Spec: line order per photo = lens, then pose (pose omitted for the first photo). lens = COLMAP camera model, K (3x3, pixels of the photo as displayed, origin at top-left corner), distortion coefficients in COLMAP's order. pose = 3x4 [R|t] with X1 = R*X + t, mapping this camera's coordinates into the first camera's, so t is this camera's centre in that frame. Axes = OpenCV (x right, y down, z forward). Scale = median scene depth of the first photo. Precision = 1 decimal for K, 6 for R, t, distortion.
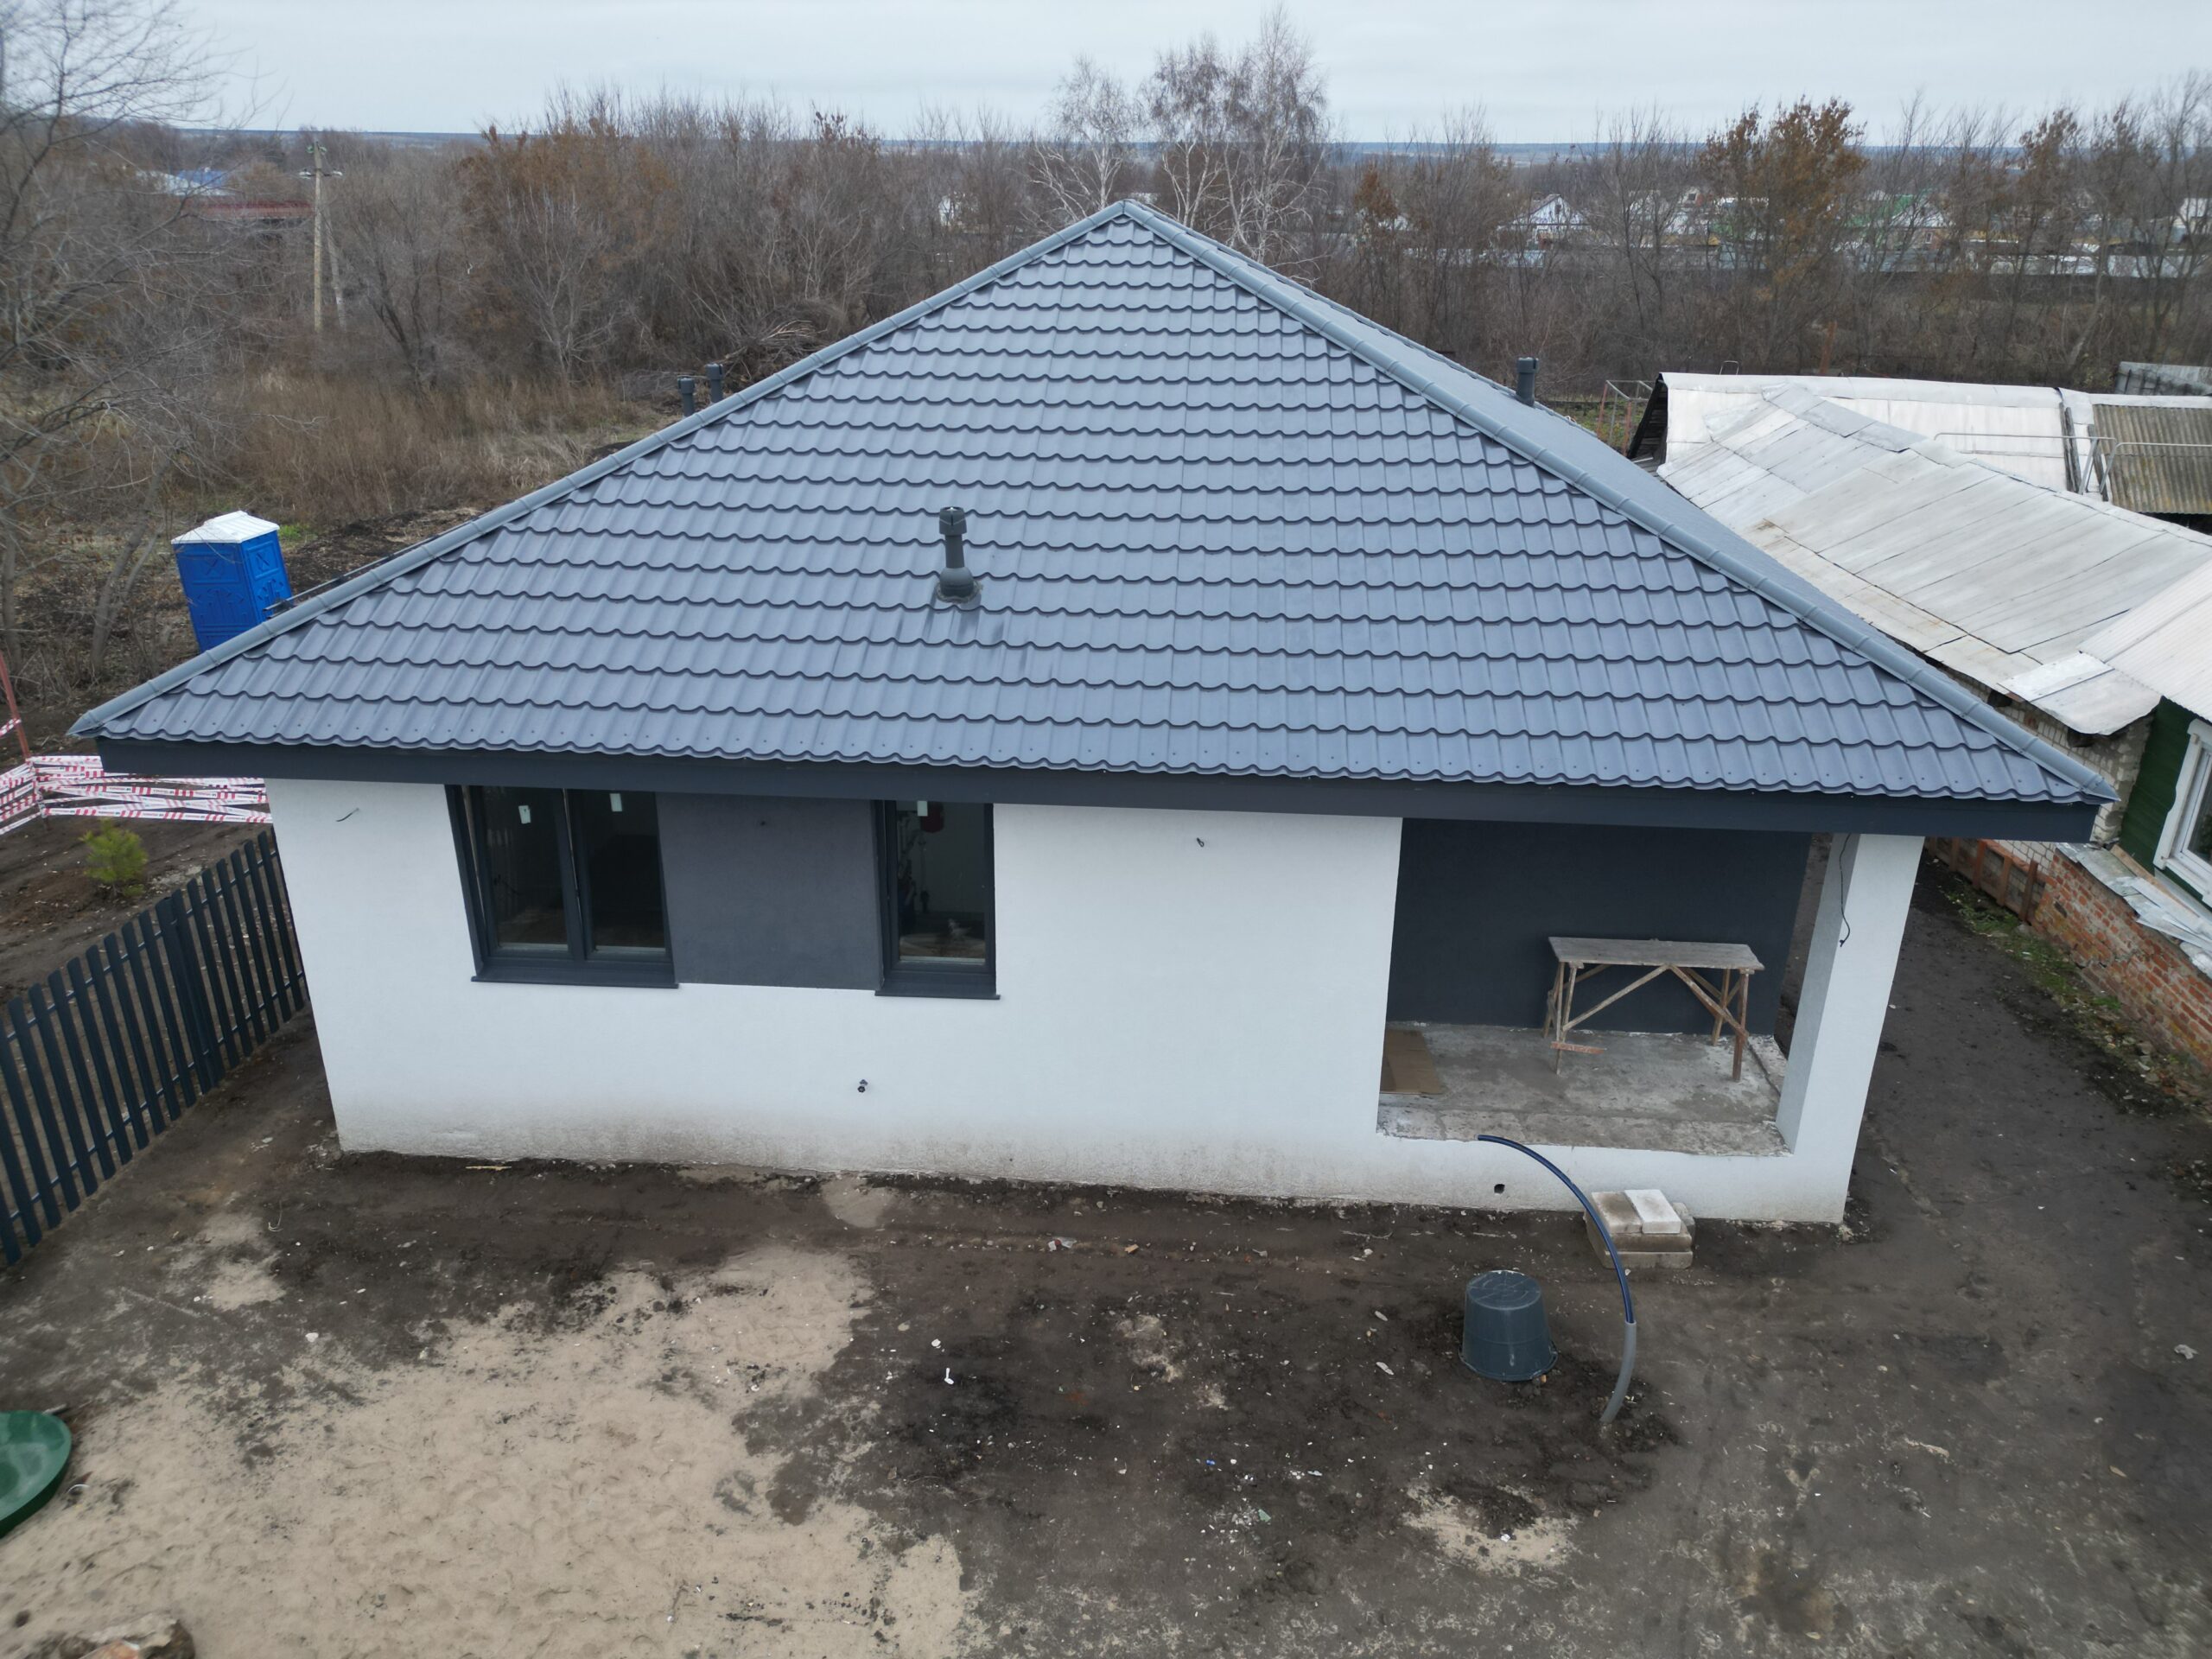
lens RADIAL K [[1541.6, 0, 1108.9], [0, 1541.6, 828.7], [0, 0, 1]] dist [0.067100, -0.051901]
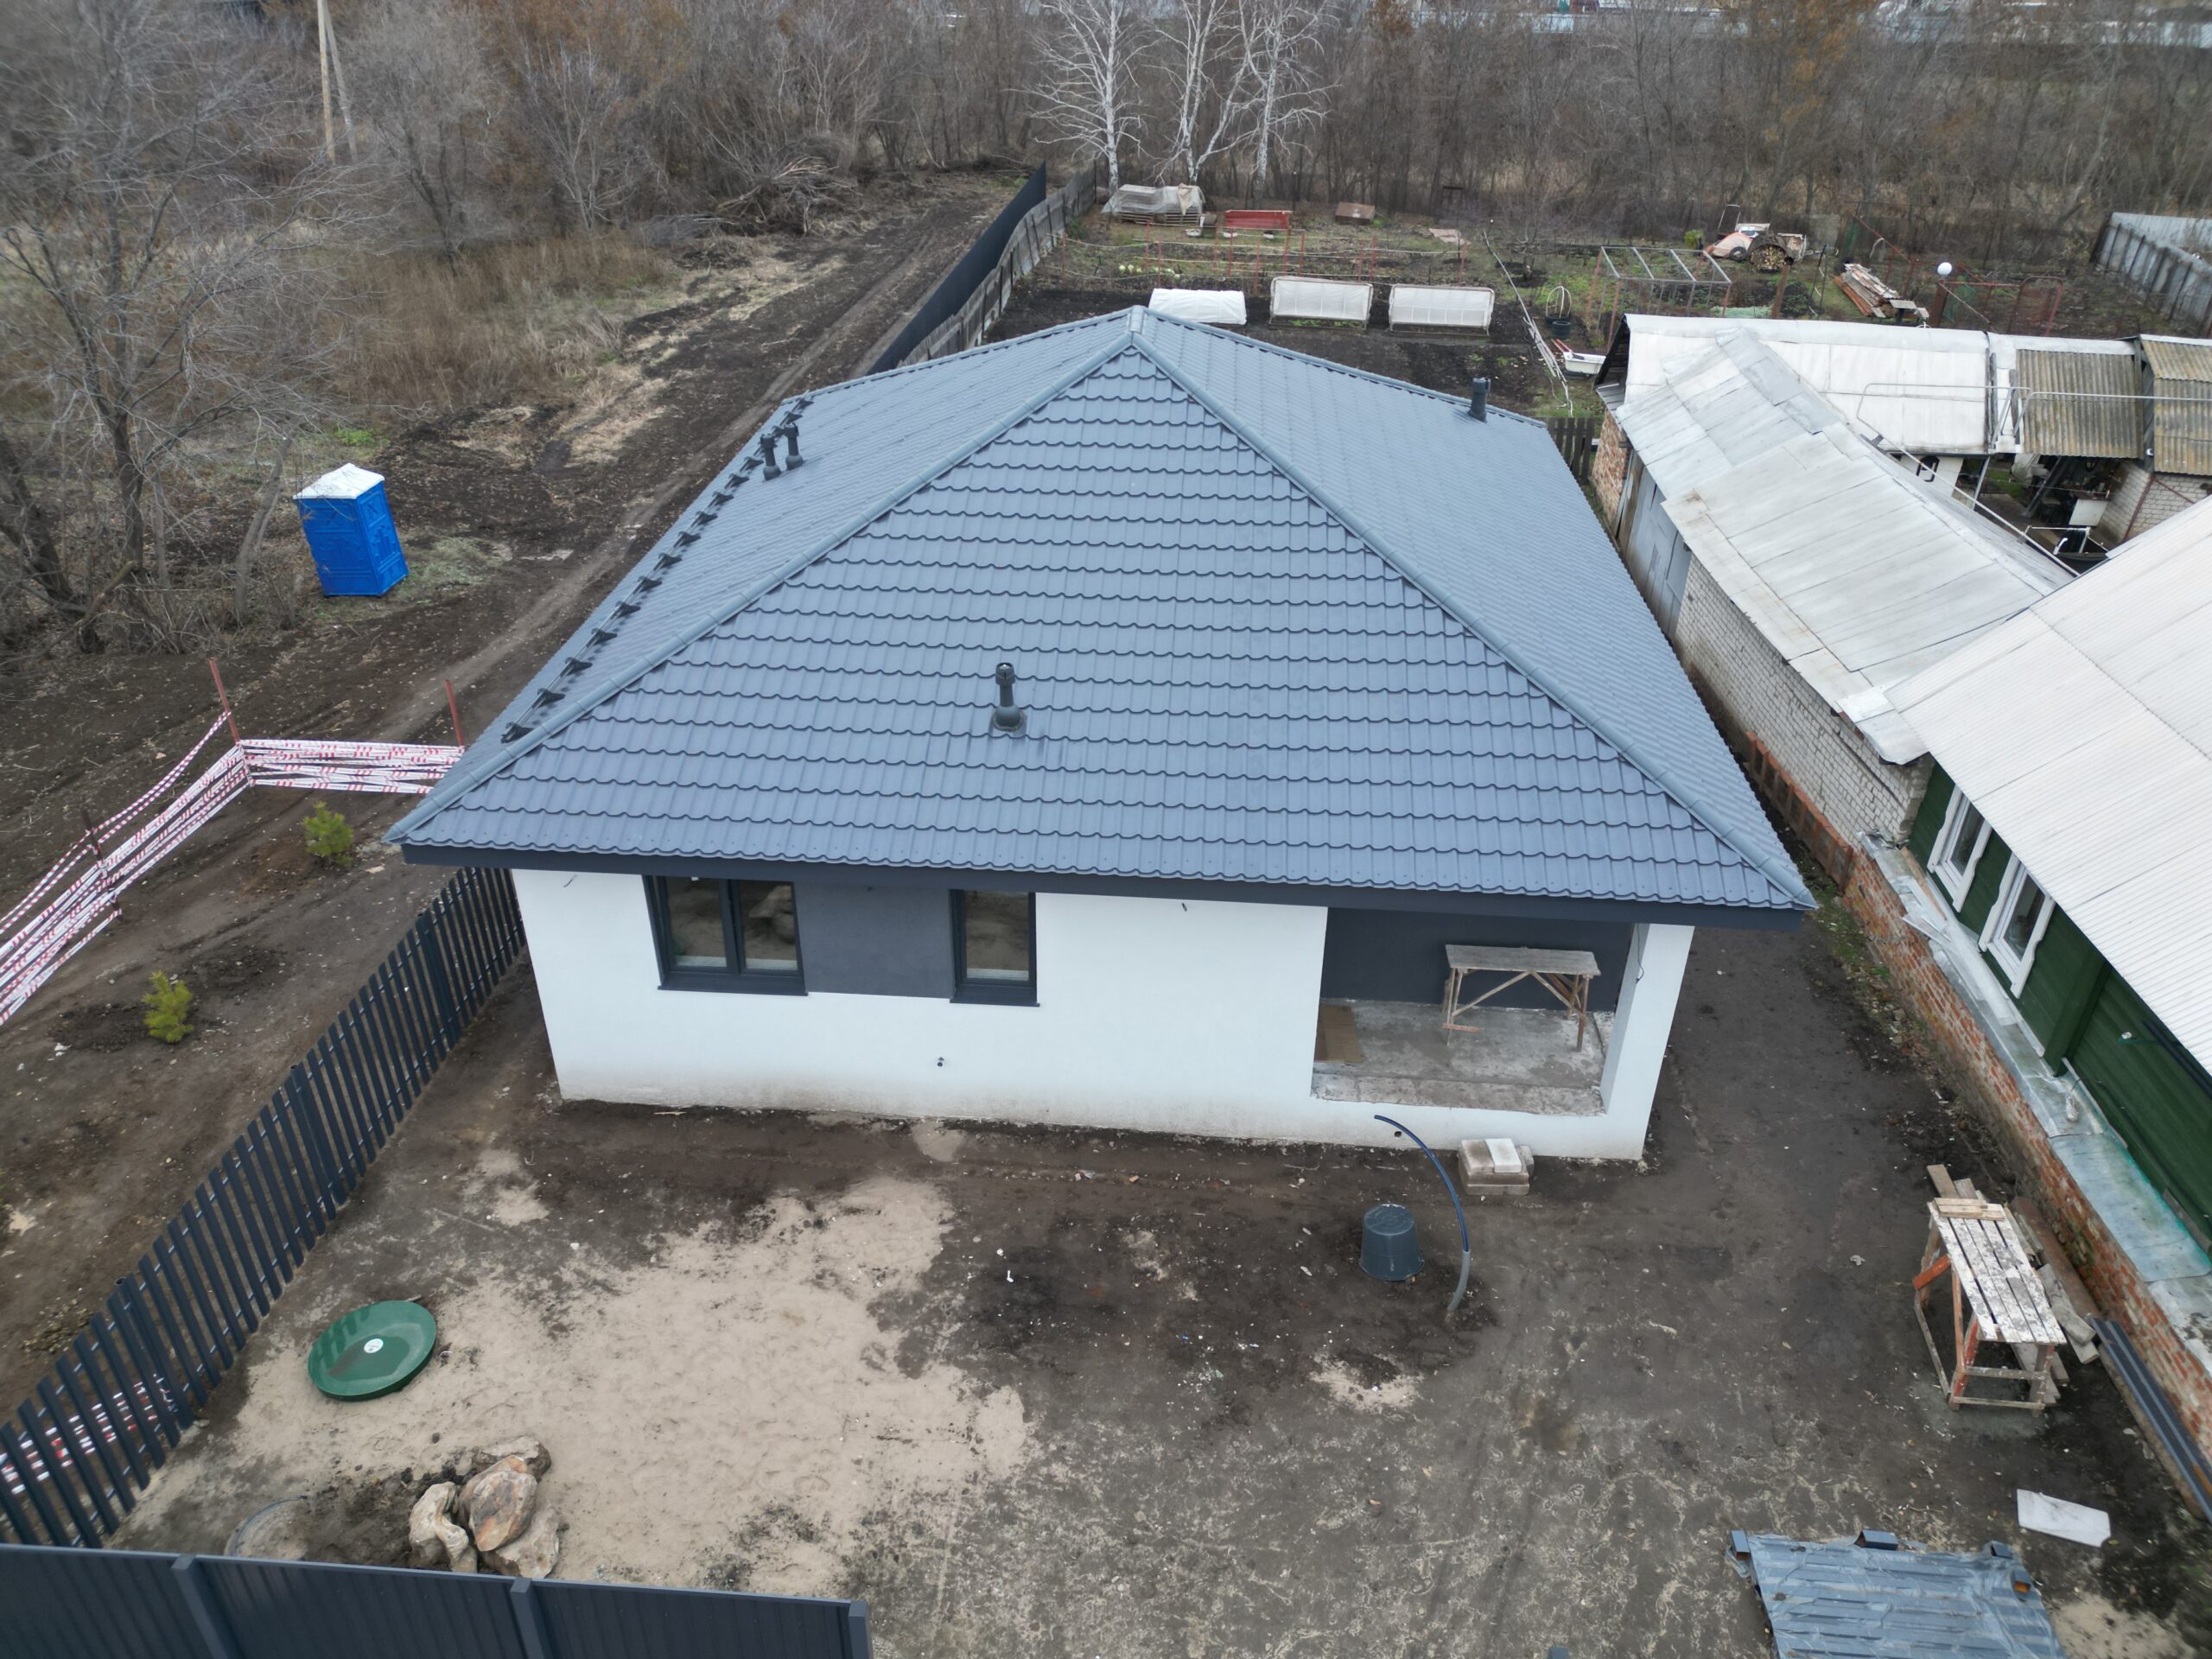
lens RADIAL K [[1541.6, 0, 1110.0], [0, 1541.6, 826.3], [0, 0, 1]] dist [0.077452, -0.054469]
pose [[0.999989, 0.002150, -0.004234, -0.002161], [-0.001511, 0.989348, 0.145560, -0.258060], [0.004502, -0.145552, 0.989340, -0.357603]]
